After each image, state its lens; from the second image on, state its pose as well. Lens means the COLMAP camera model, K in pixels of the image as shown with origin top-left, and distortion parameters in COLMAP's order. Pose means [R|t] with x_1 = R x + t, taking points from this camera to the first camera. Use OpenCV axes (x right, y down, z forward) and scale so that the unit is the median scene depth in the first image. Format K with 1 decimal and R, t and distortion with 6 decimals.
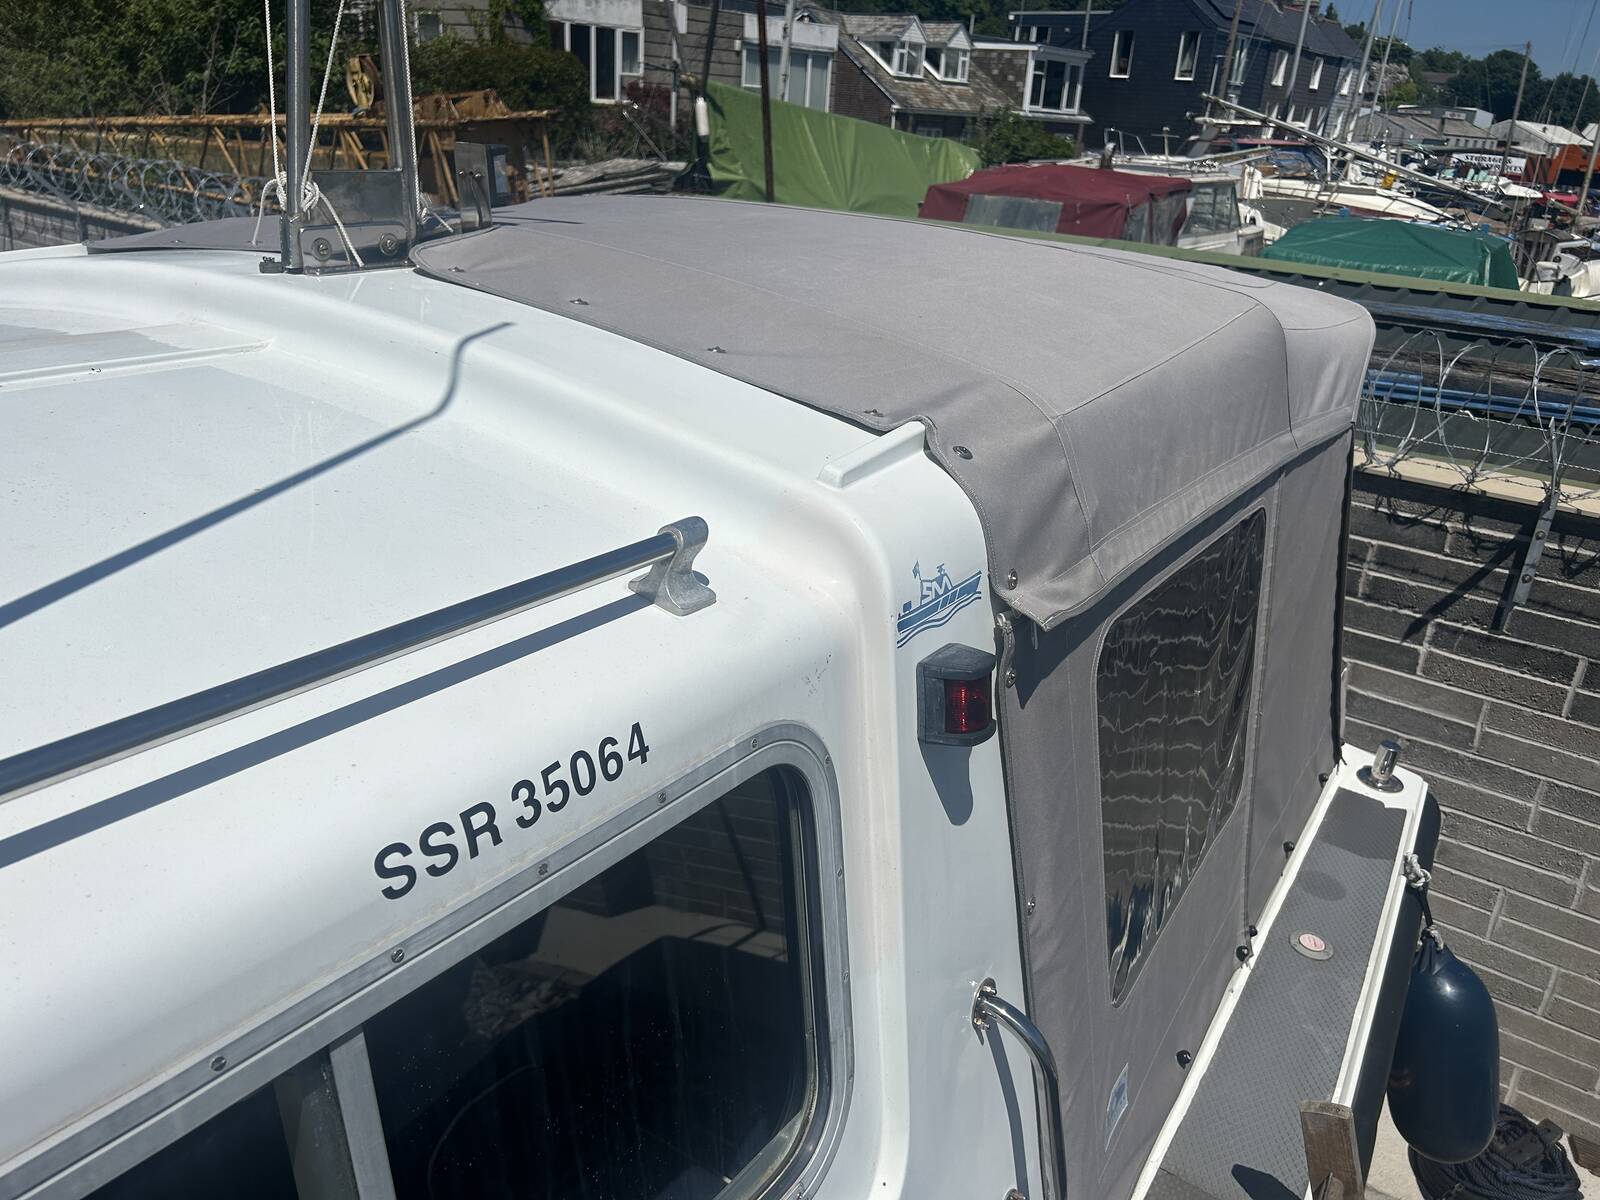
lens RADIAL K [[1202.1, 0, 808.9], [0, 1202.1, 587.8], [0, 0, 1]] dist [0.054961, -0.068538]
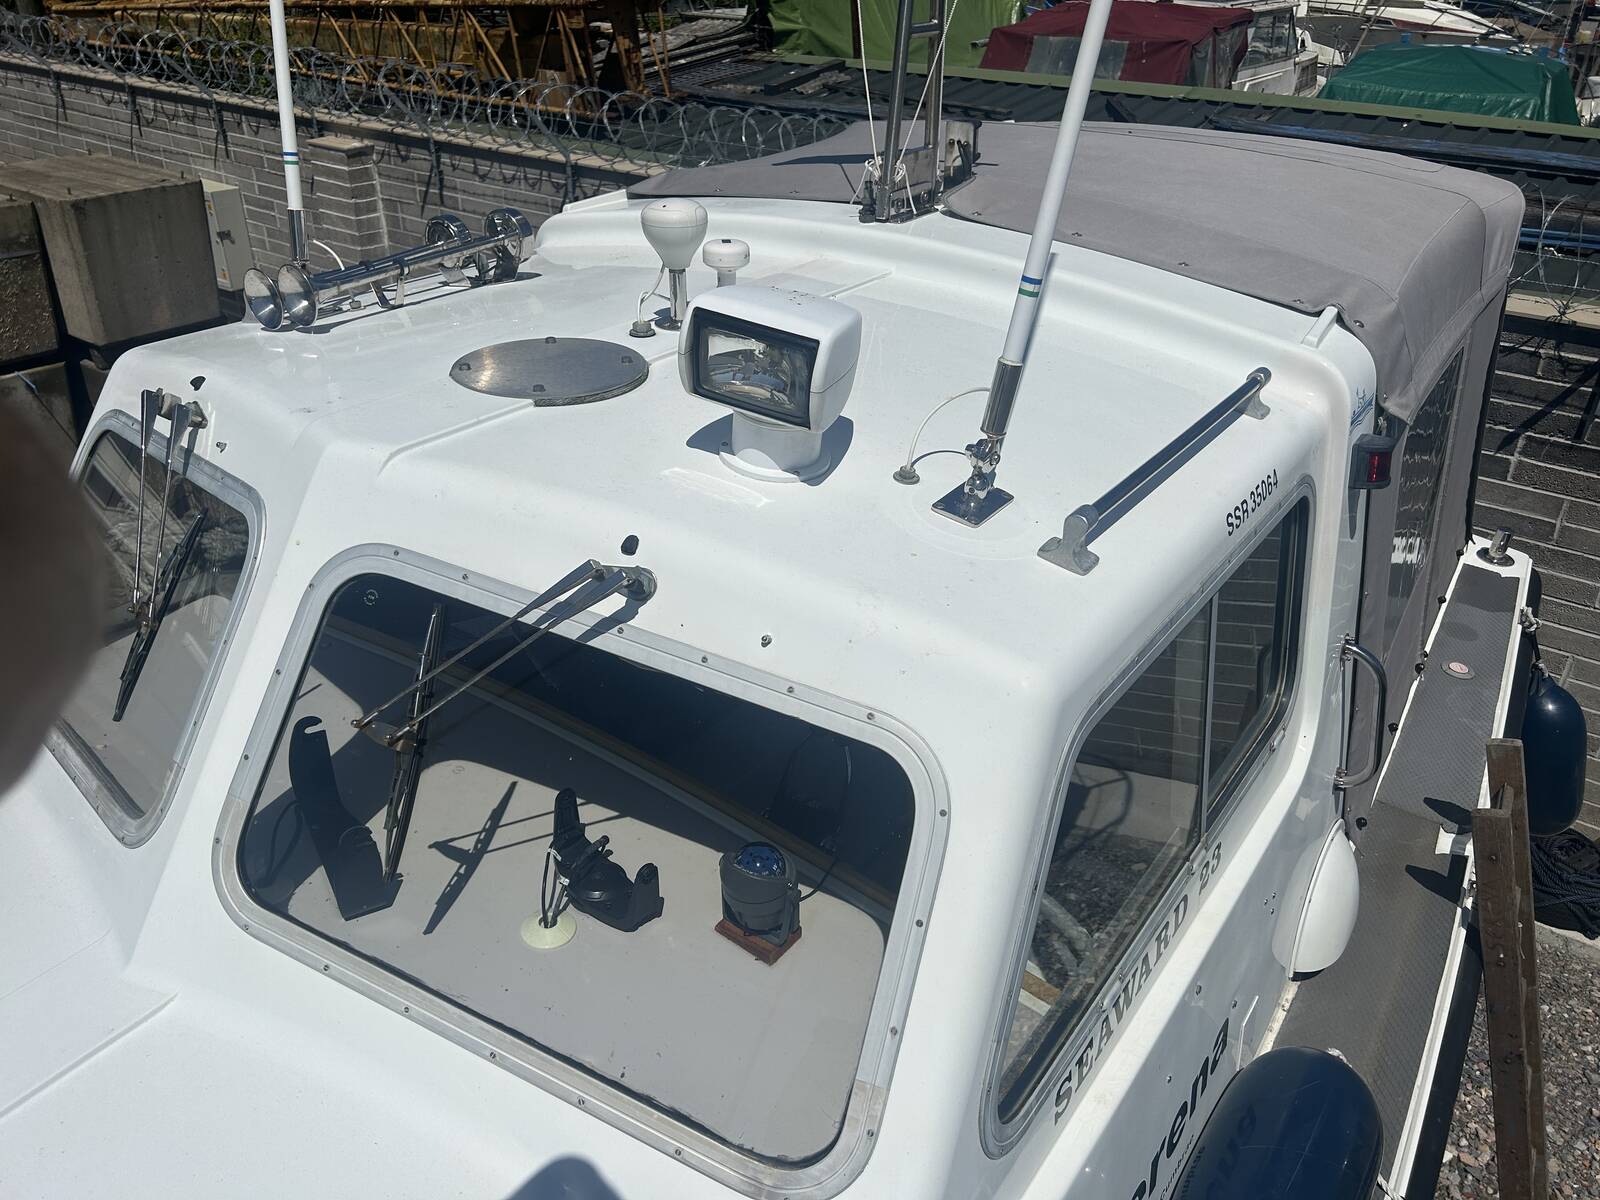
lens RADIAL K [[1202.1, 0, 790.3], [0, 1202.1, 591.7], [0, 0, 1]] dist [0.054961, -0.068538]
pose [[0.999141, -0.031873, -0.026488, -0.174144], [0.034953, 0.991489, 0.125414, 0.005752], [0.022265, -0.126233, 0.991751, -0.210986]]
